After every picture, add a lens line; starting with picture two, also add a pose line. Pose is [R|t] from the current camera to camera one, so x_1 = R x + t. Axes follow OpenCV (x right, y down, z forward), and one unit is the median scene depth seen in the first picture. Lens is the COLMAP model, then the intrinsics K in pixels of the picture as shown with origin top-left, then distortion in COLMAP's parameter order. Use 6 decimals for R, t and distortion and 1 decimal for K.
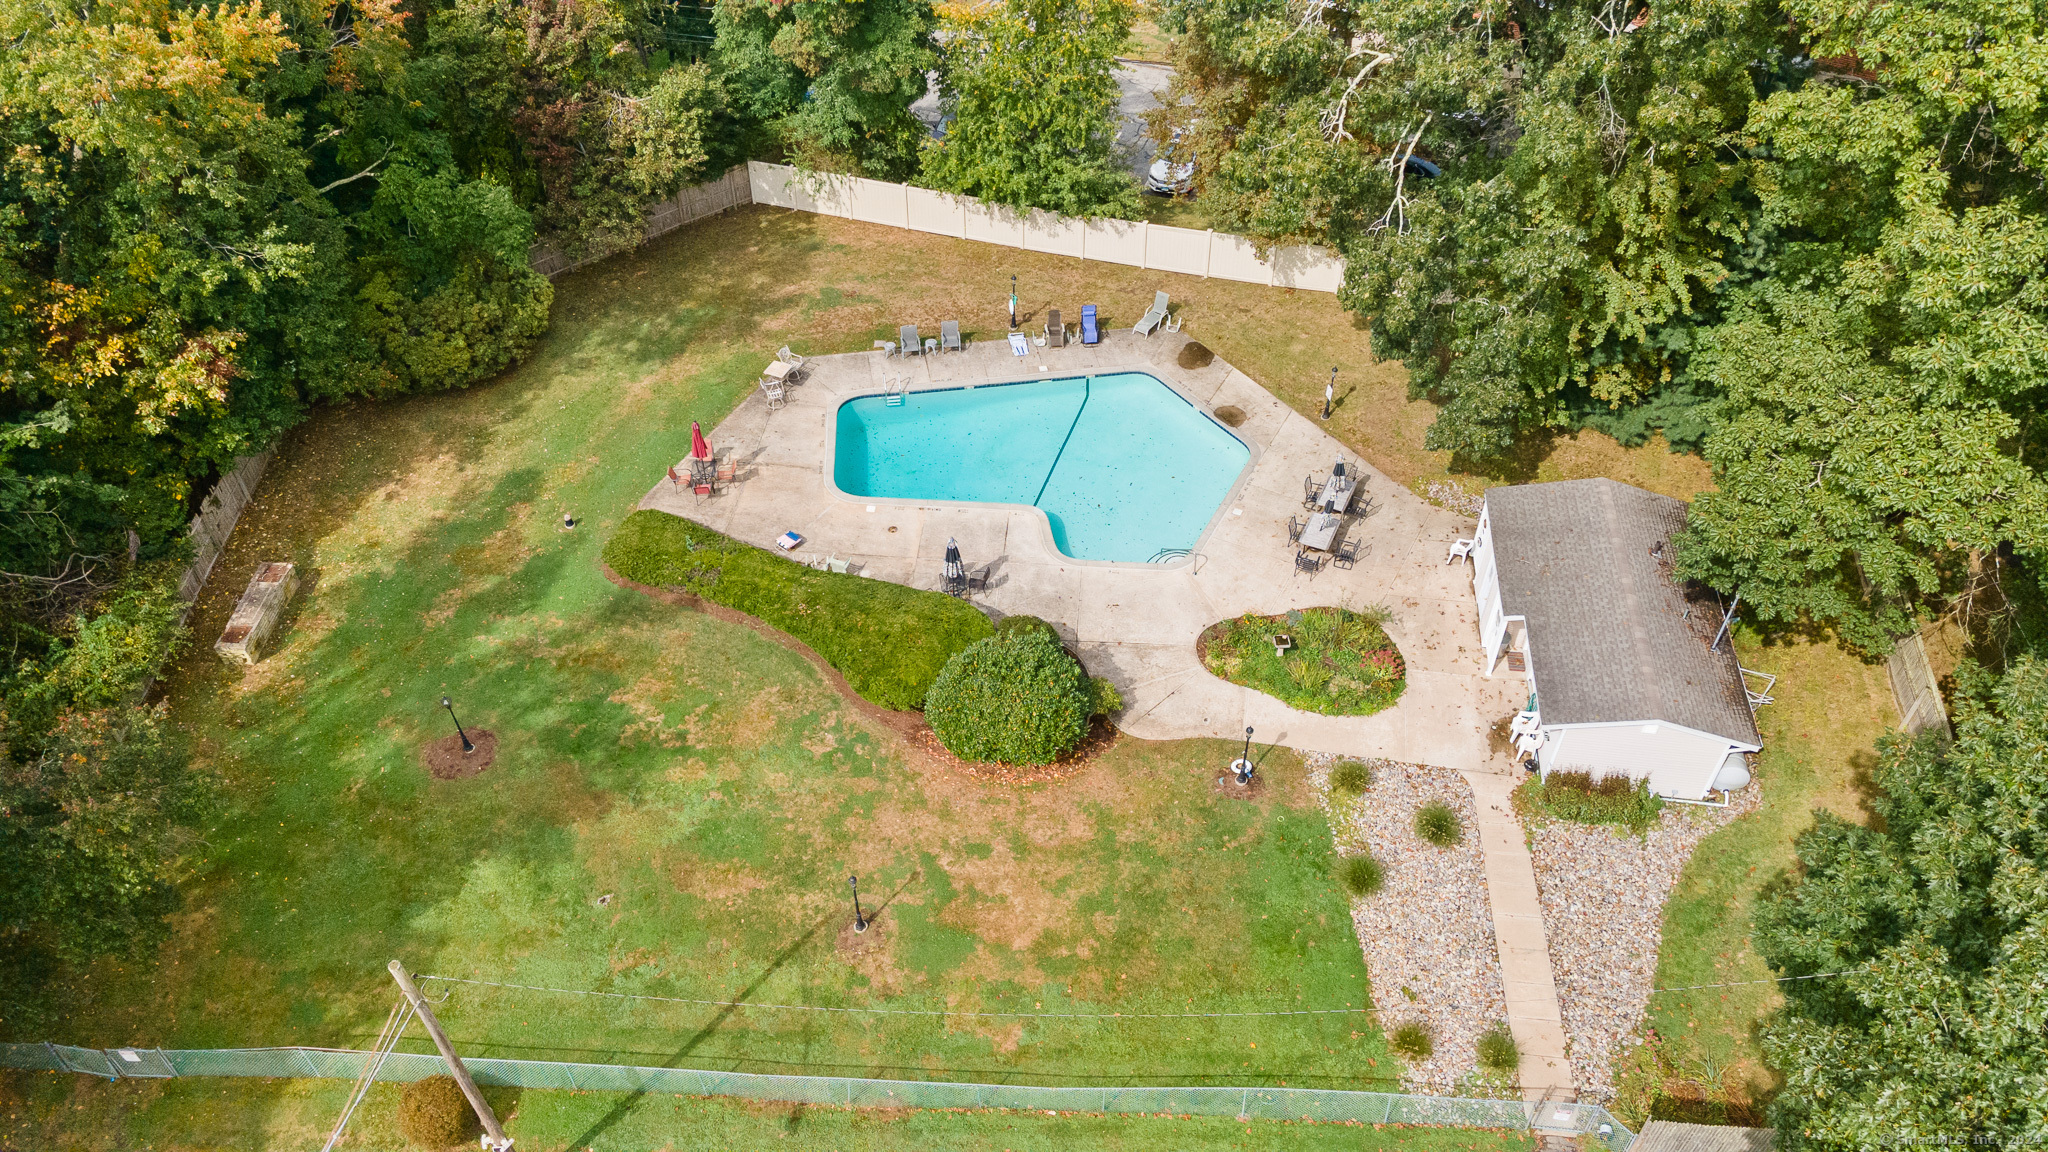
lens RADIAL K [[1498.9, 0, 1024.0], [0, 1498.9, 576.0], [0, 0, 1]] dist [0.048077, -0.000352]
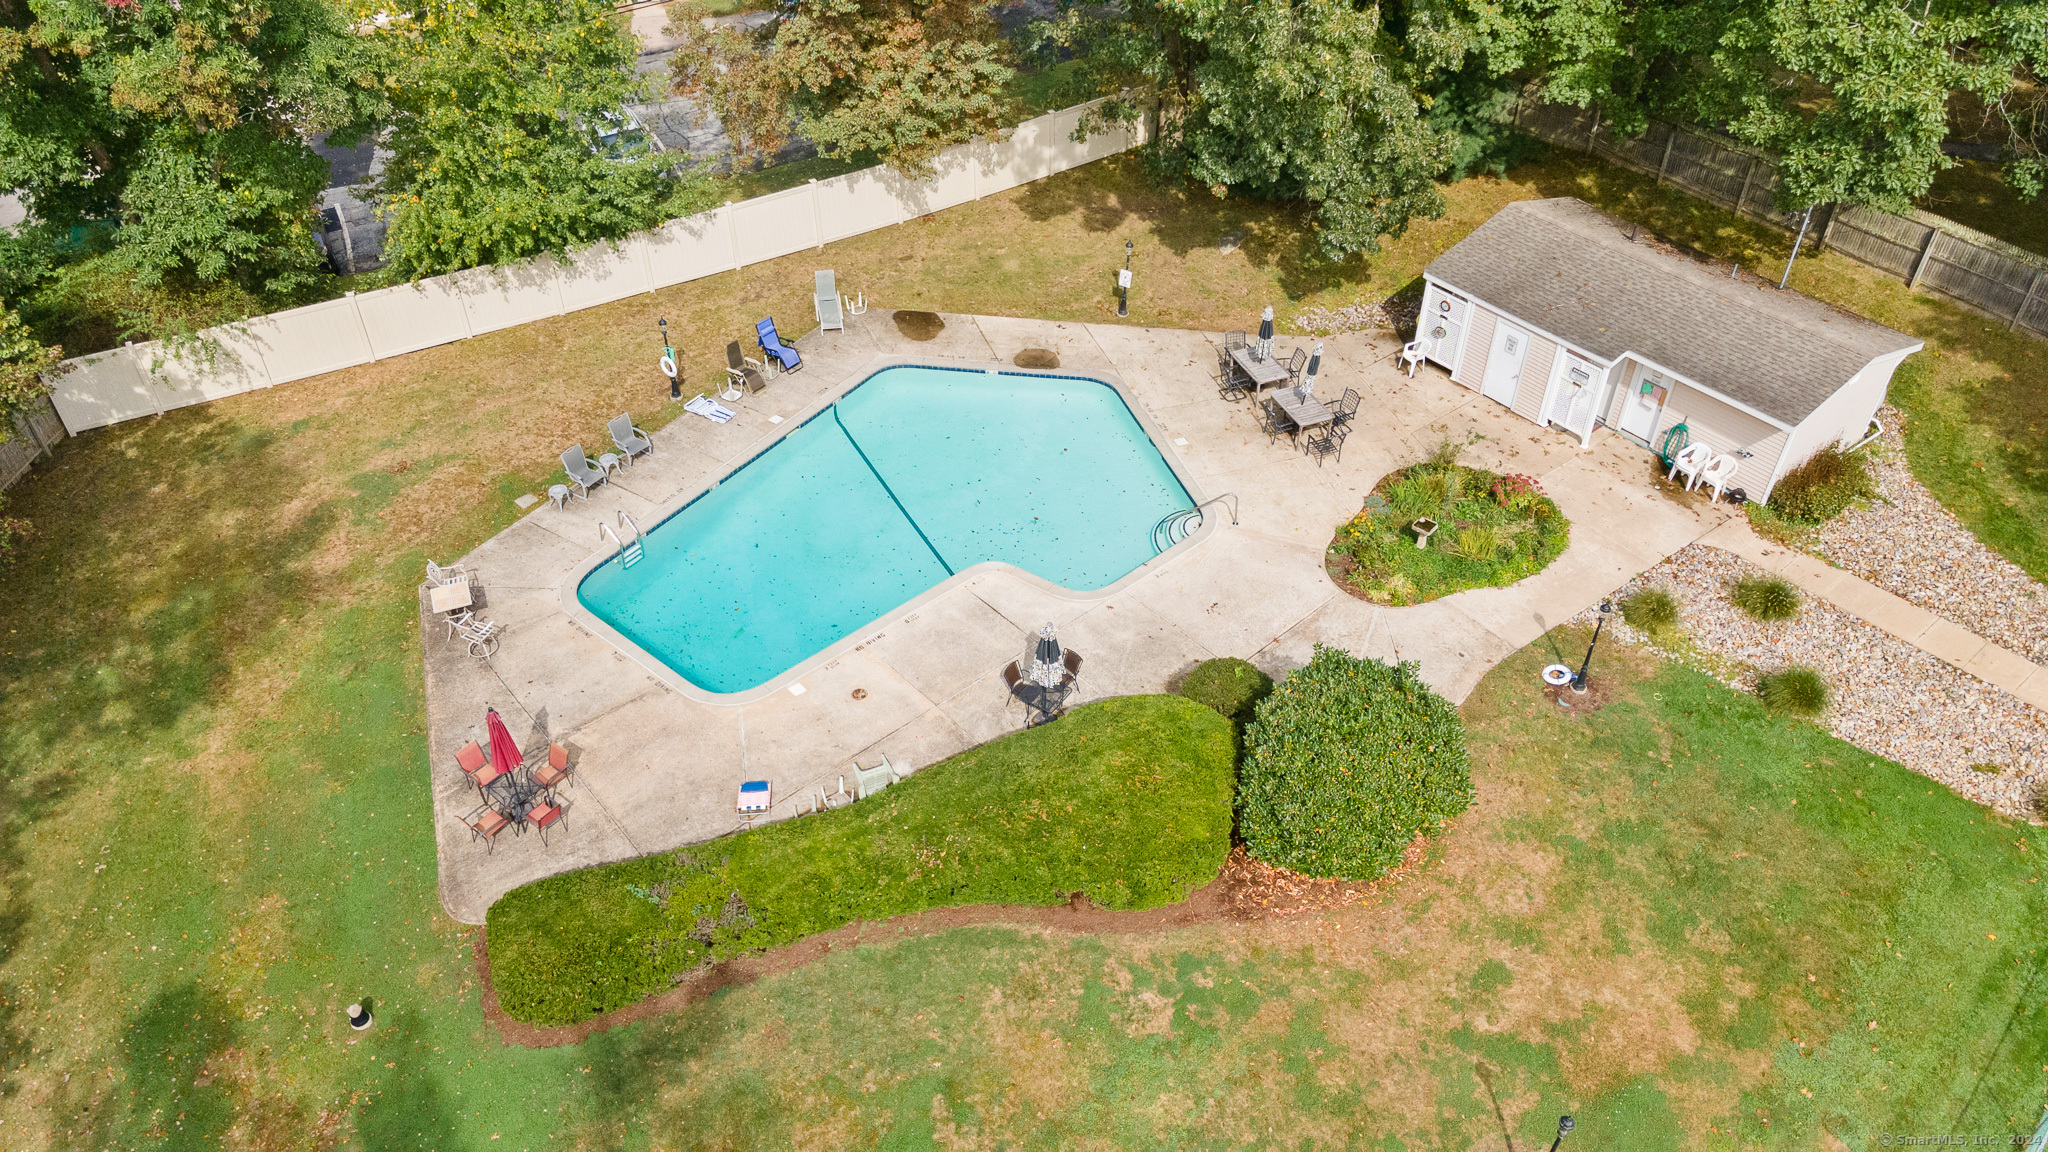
lens RADIAL K [[1476.8, 0, 1024.0], [0, 1476.8, 576.0], [0, 0, 1]] dist [-0.004051, 0.087884]
pose [[0.695865, -0.472453, 0.540889, -0.320978], [0.499751, 0.859440, 0.107759, -0.097167], [-0.515773, 0.195324, 0.834163, 0.412418]]
